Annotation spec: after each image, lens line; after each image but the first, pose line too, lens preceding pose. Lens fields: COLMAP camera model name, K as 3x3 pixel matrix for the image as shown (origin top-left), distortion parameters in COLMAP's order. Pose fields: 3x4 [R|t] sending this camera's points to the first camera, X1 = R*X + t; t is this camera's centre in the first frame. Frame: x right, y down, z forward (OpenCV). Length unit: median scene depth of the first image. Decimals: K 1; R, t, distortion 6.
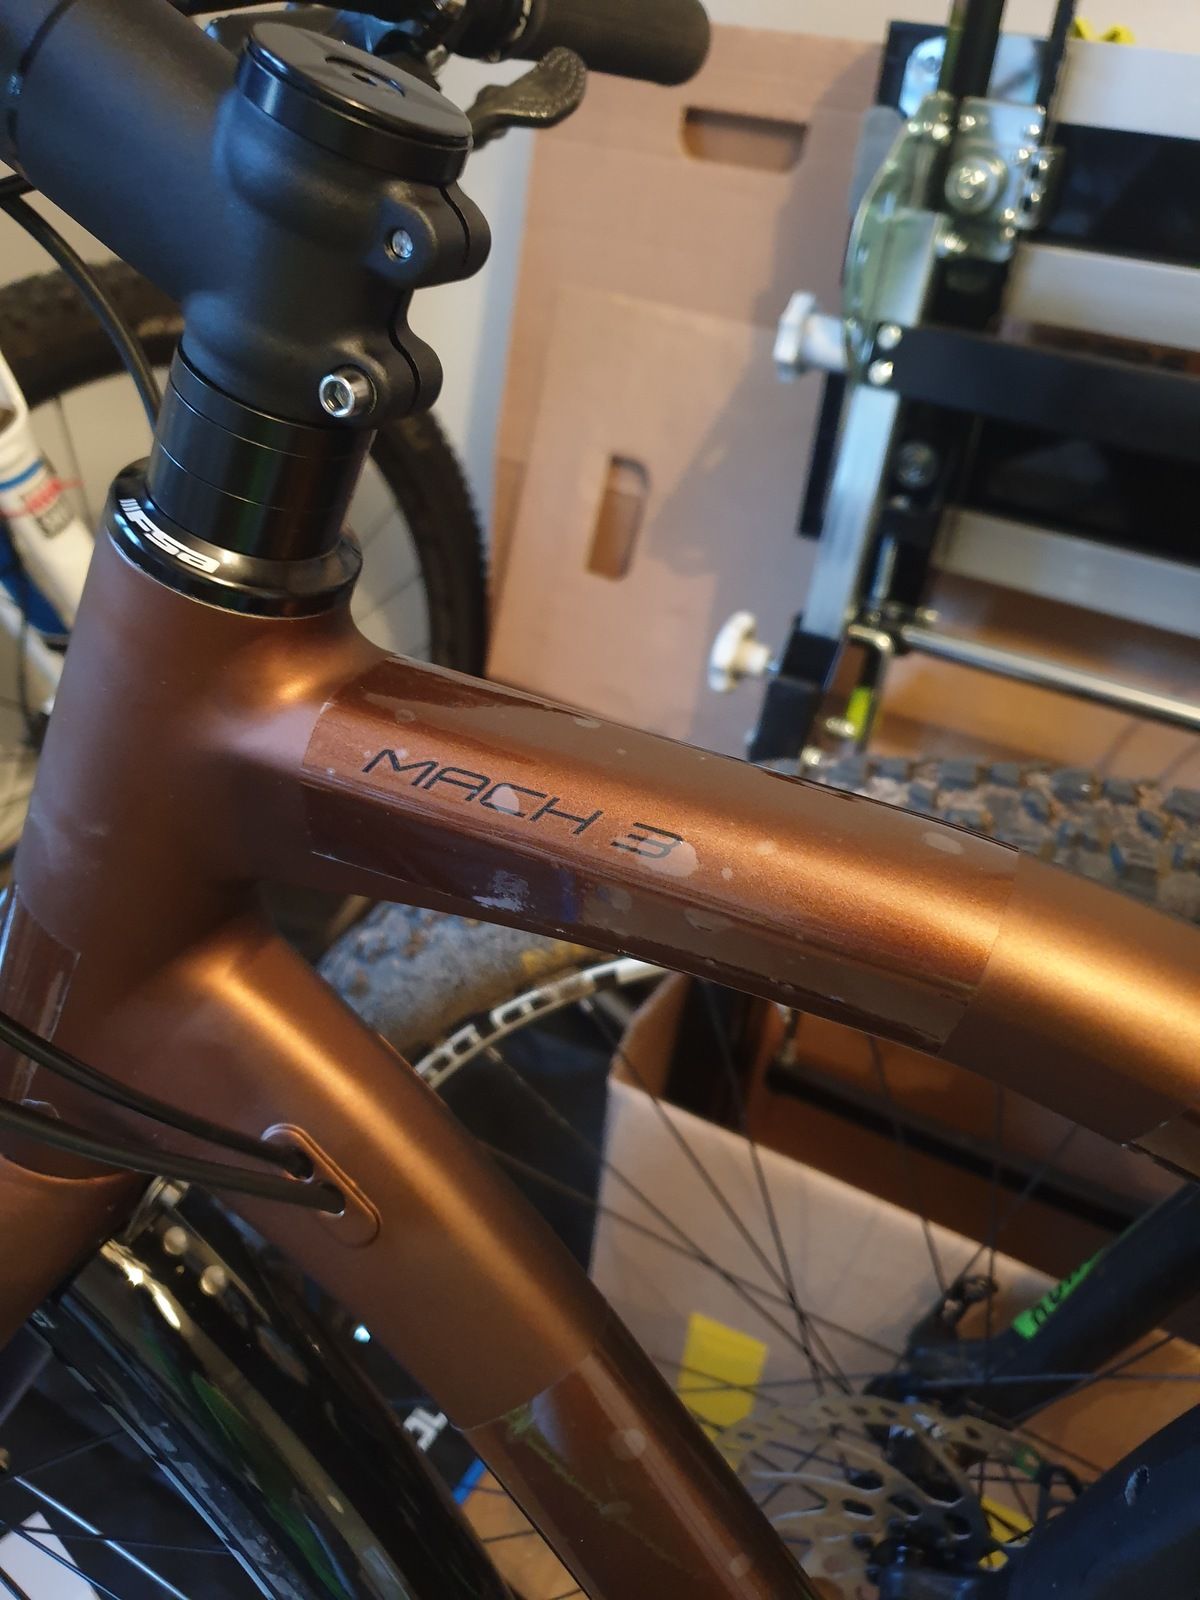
lens RADIAL K [[1283.9, 0, 600.0], [0, 1283.9, 800.0], [0, 0, 1]] dist [-0.000951, 0.000349]
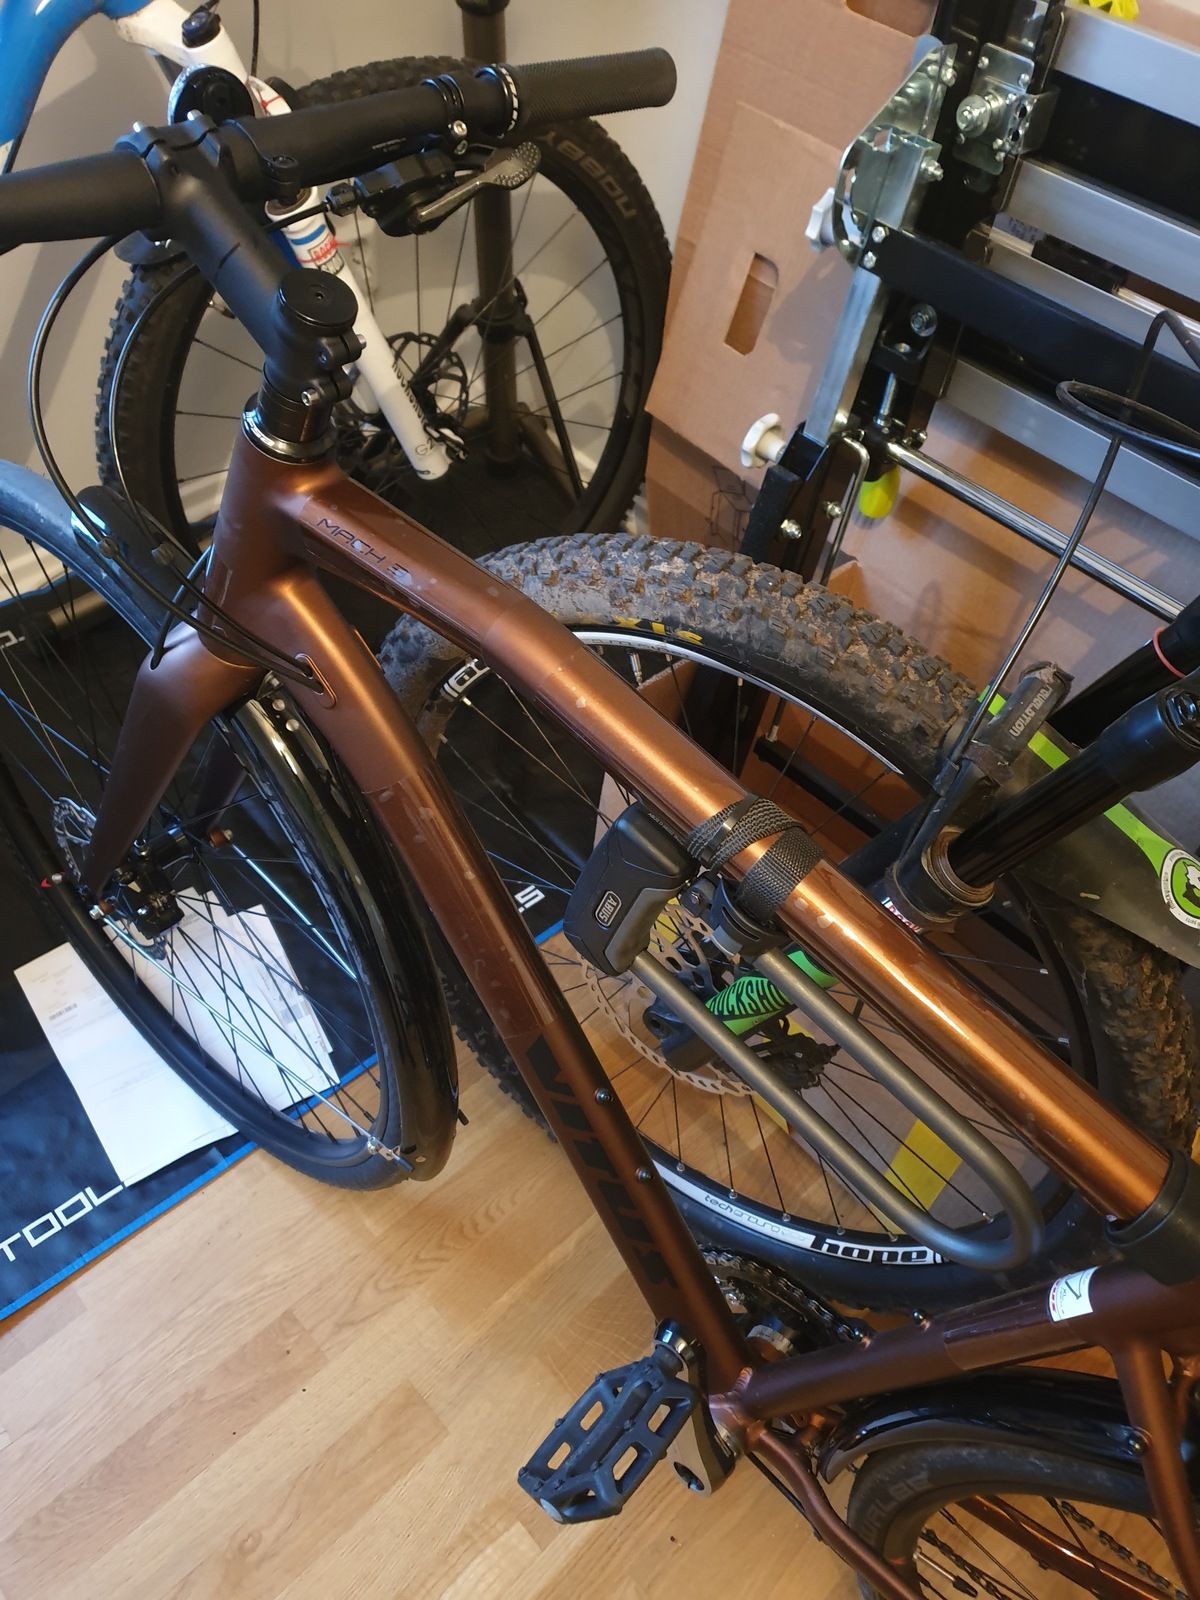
lens RADIAL K [[1333.2, 0, 600.0], [0, 1333.2, 800.0], [0, 0, 1]] dist [0.011797, 0.009691]
pose [[0.951051, 0.223672, -0.213245, 0.379031], [-0.166169, 0.951919, 0.257368, -0.099661], [0.260558, -0.209336, 0.942490, -0.559972]]
